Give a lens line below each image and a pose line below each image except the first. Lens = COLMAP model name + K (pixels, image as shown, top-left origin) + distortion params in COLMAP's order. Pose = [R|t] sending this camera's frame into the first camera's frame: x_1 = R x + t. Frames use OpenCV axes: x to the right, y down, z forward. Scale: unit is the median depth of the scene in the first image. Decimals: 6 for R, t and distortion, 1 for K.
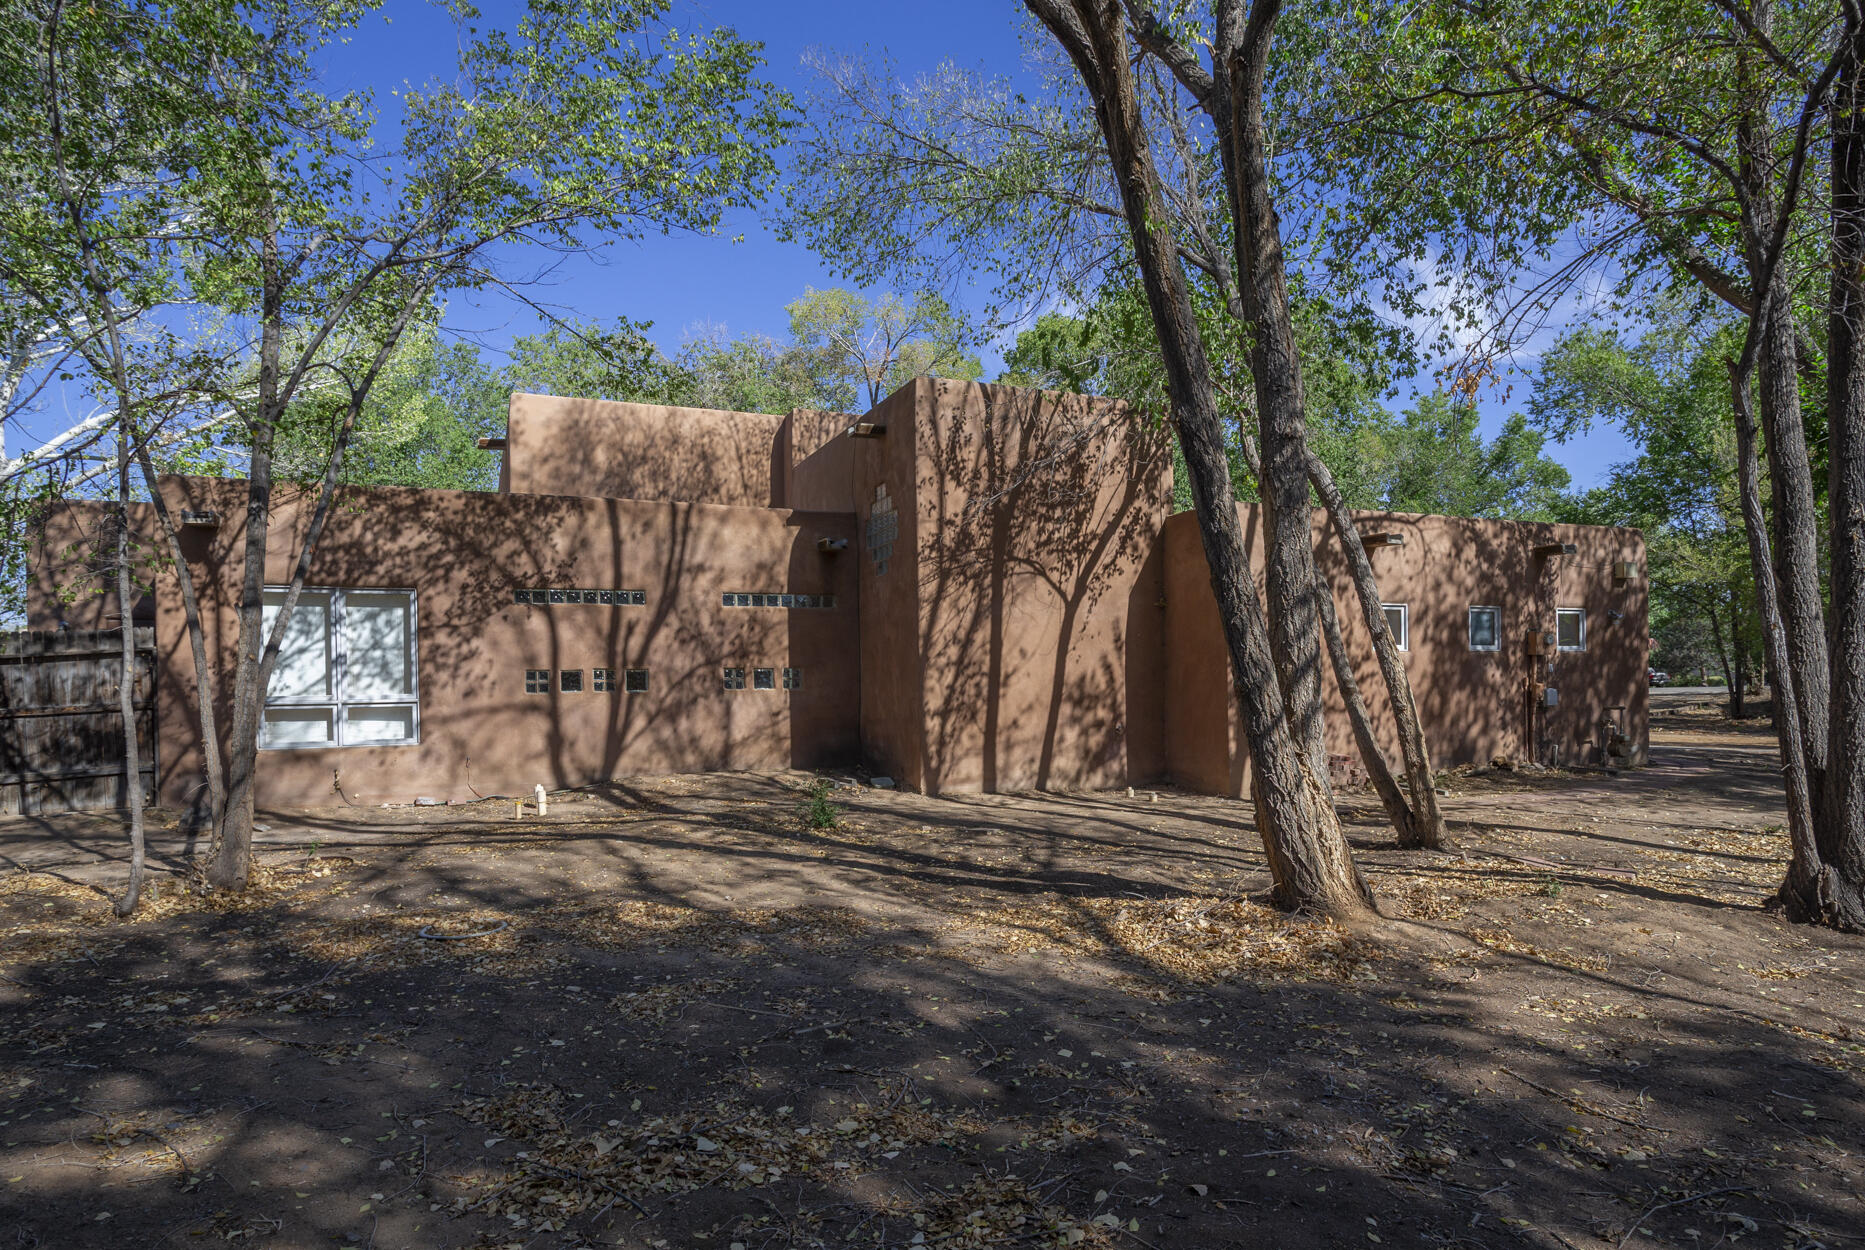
lens RADIAL K [[1050.1, 0, 942.7], [0, 1050.1, 683.9], [0, 0, 1]] dist [0.014909, -0.001147]
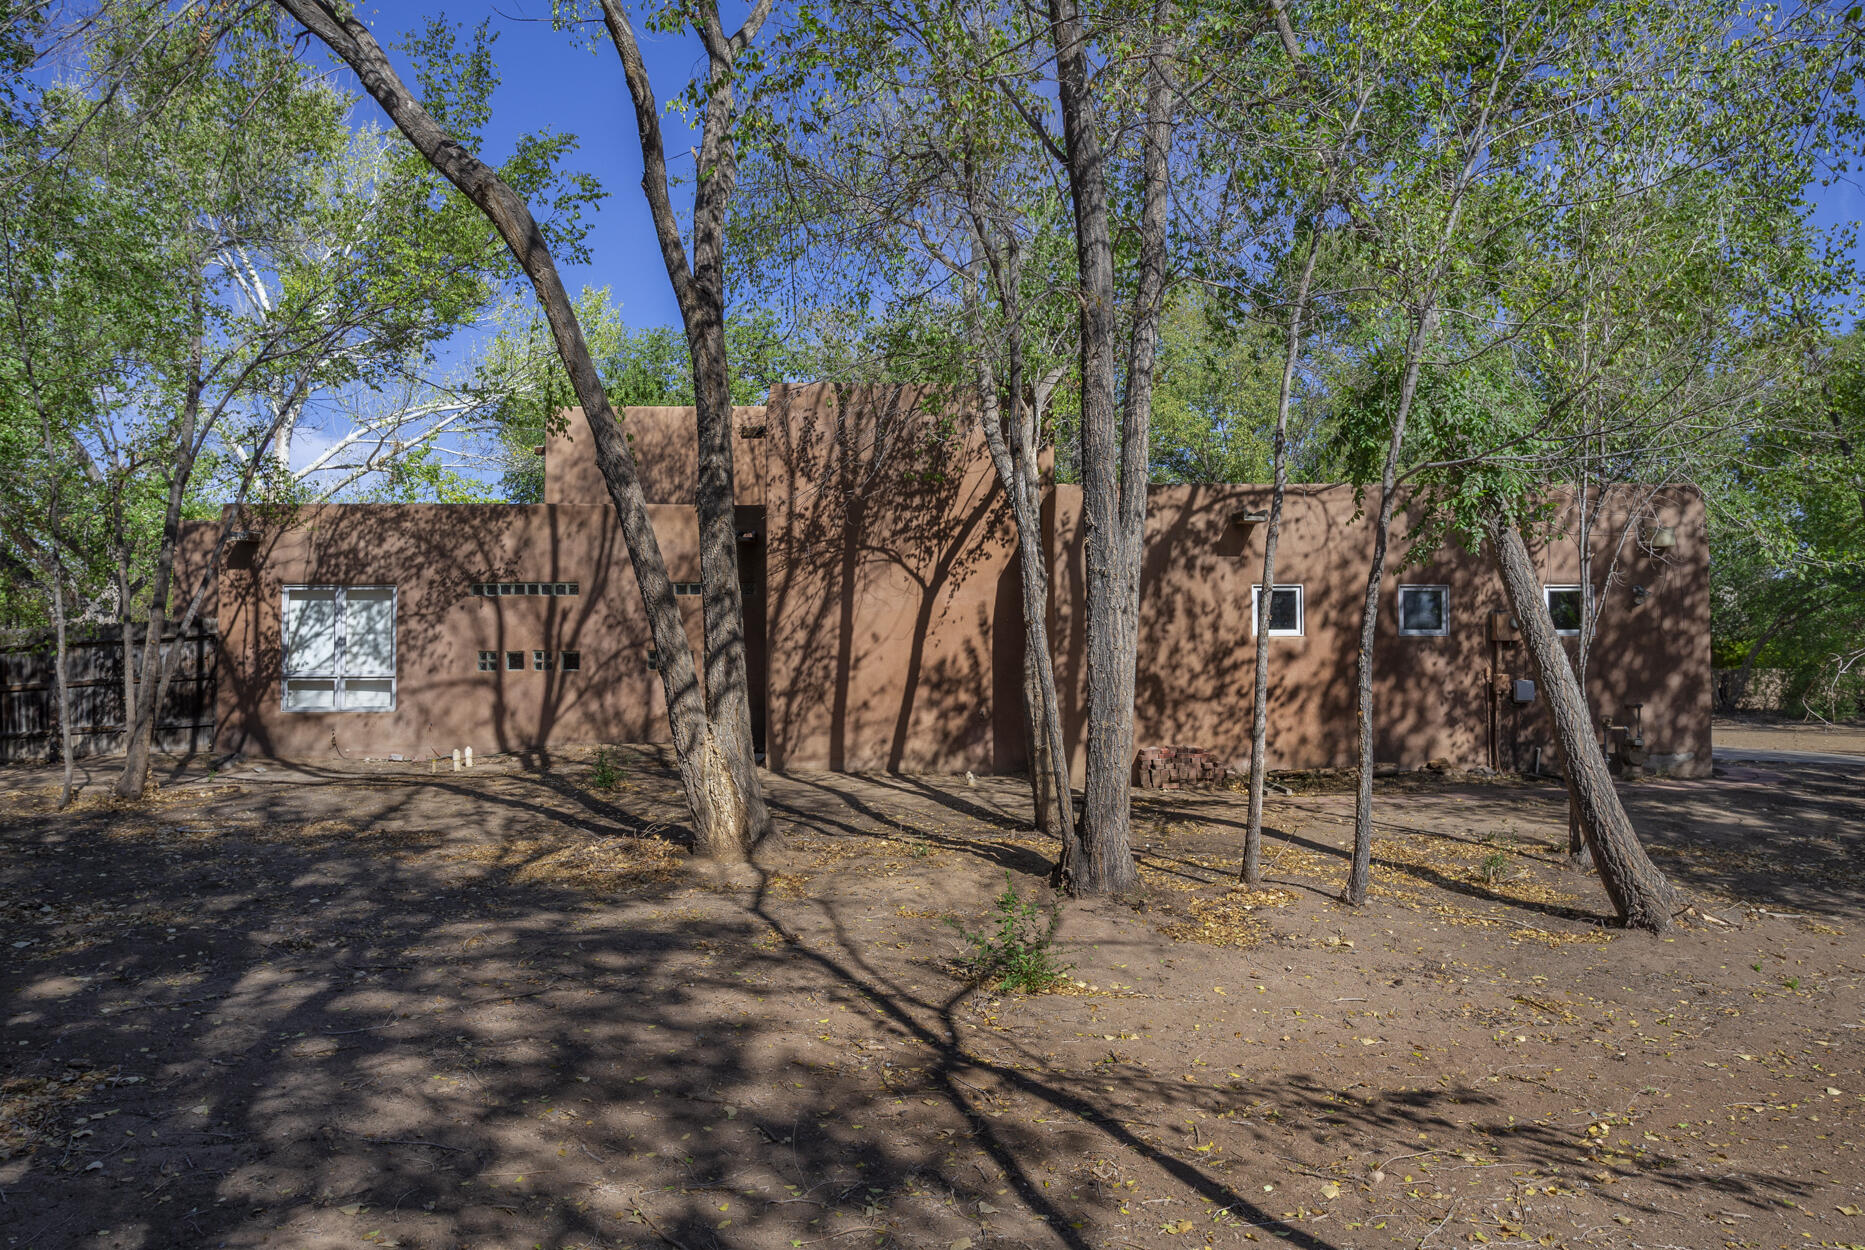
lens RADIAL K [[1287.1, 0, 930.8], [0, 1287.1, 625.4], [0, 0, 1]] dist [0.041479, 0.000410]
pose [[0.926850, -0.000499, -0.375431, 0.609415], [-0.011388, 0.999502, -0.029445, -0.004415], [0.375259, 0.031566, 0.926383, -0.161372]]
